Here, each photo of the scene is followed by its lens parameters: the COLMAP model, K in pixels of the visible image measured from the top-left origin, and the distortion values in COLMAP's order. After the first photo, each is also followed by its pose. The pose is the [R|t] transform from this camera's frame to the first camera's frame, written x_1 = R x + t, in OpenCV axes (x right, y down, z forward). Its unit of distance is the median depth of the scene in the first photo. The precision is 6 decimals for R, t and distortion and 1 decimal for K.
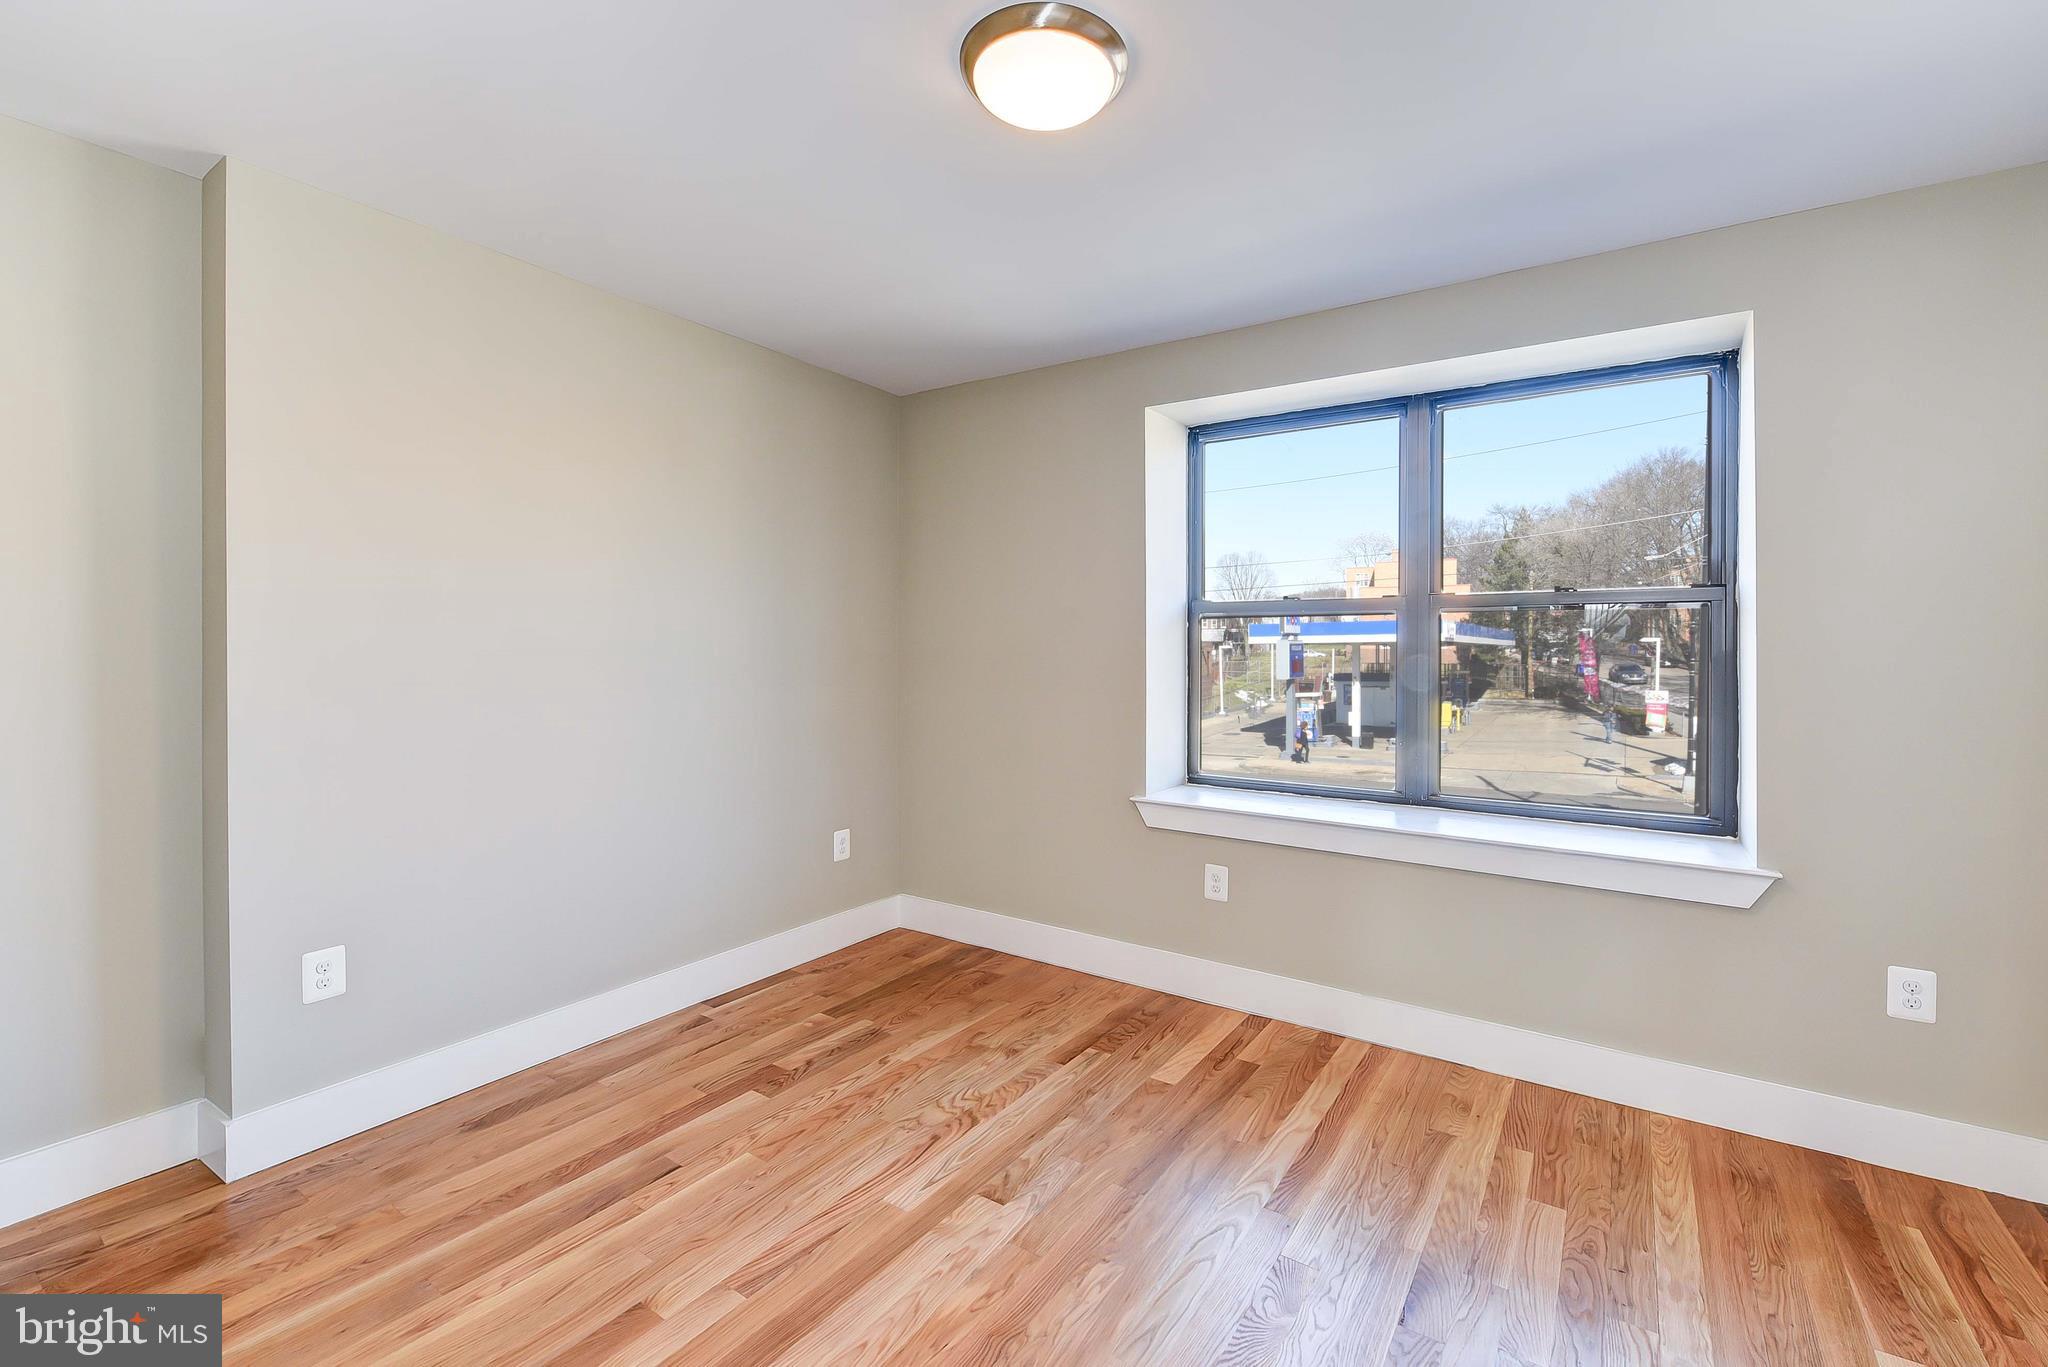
lens RADIAL K [[874.5, 0, 1005.8], [0, 874.5, 647.9], [0, 0, 1]] dist [-0.003029, -0.001183]
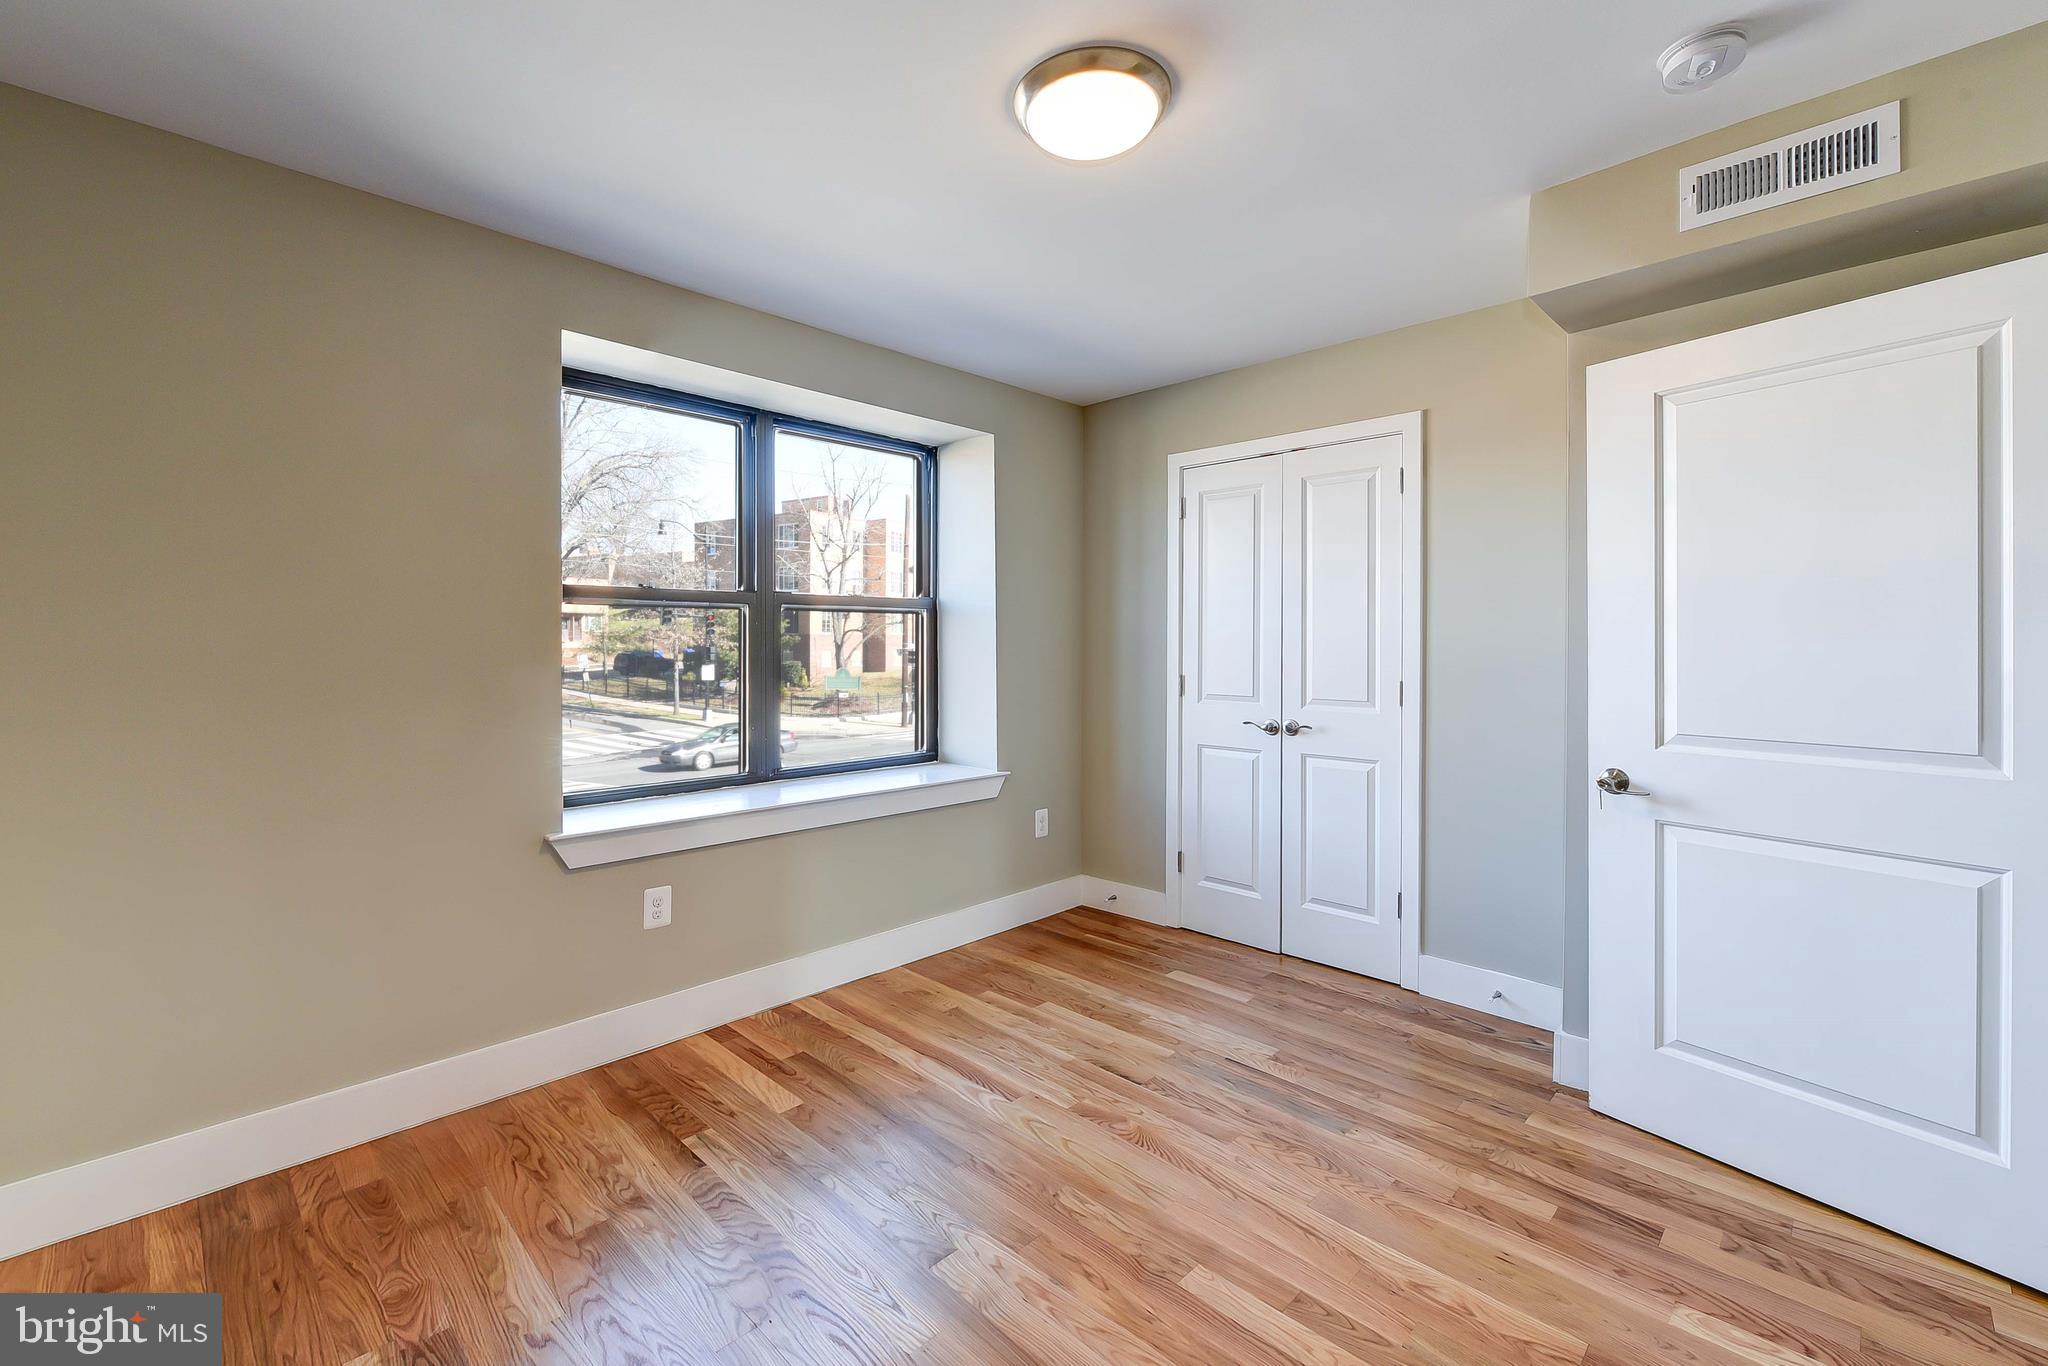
lens RADIAL K [[874.5, 0, 1005.8], [0, 874.5, 647.4], [0, 0, 1]] dist [-0.003029, -0.001183]
pose [[0.173135, -0.010070, 0.984847, -0.718755], [0.002727, 0.999949, 0.009745, -0.004523], [-0.984894, 0.000999, 0.173153, 0.633559]]
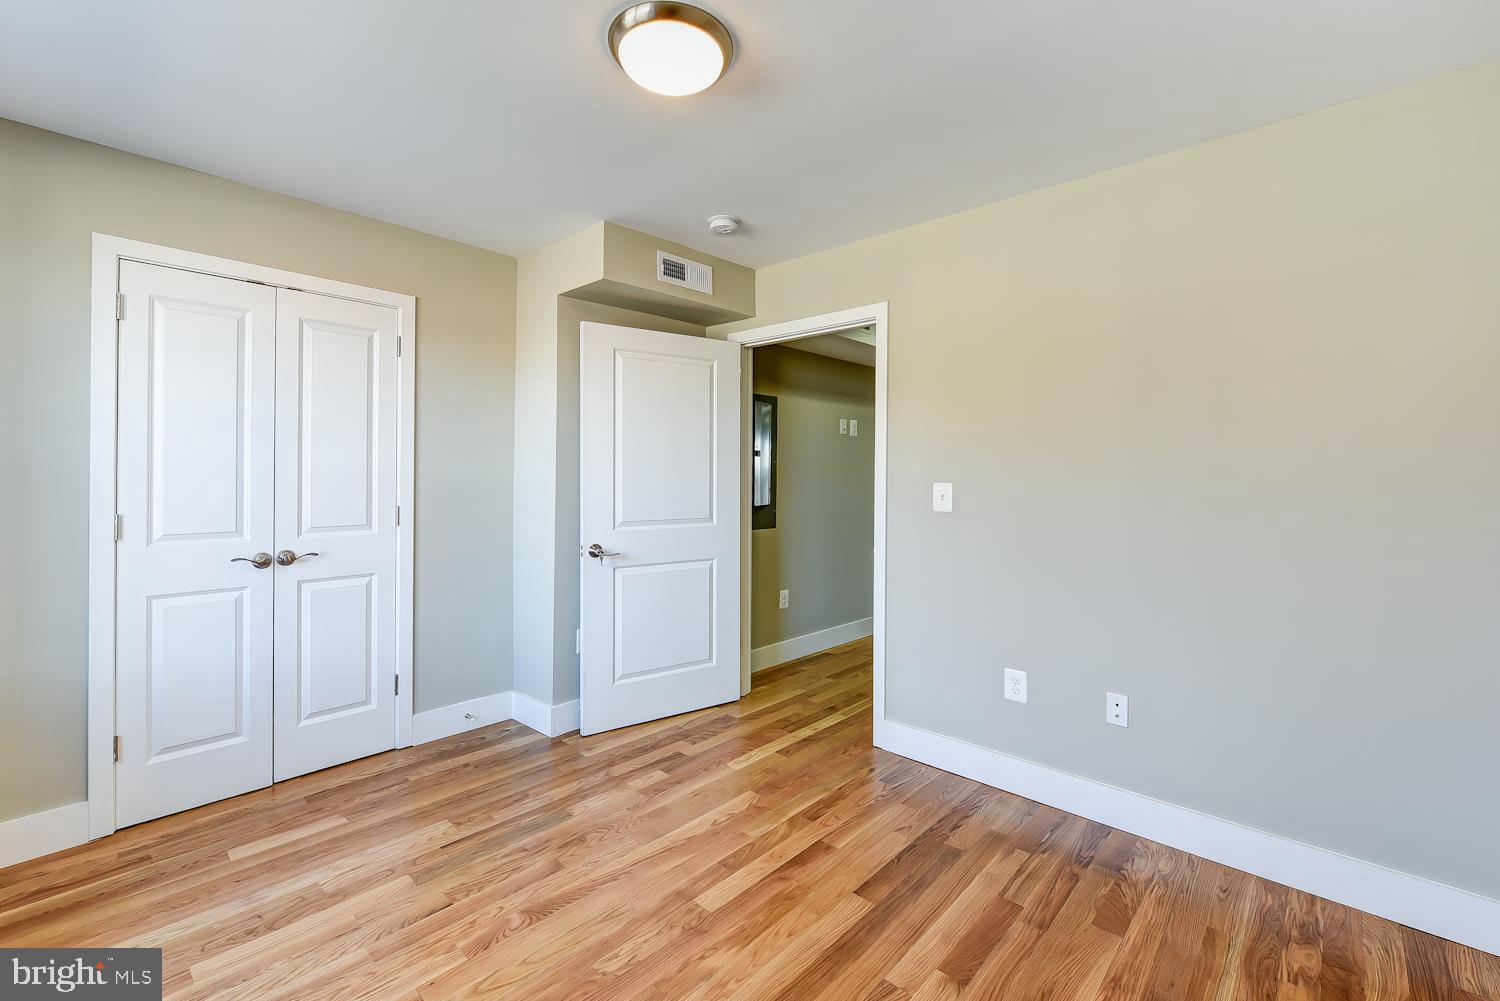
lens RADIAL K [[640.5, 0, 736.7], [0, 640.5, 474.4], [0, 0, 1]] dist [-0.003029, -0.001183]
pose [[-0.990969, -0.009689, 0.133739, -0.136933], [-0.009535, 0.999953, 0.001791, -0.006644], [-0.133750, 0.000500, -0.991015, 1.364968]]
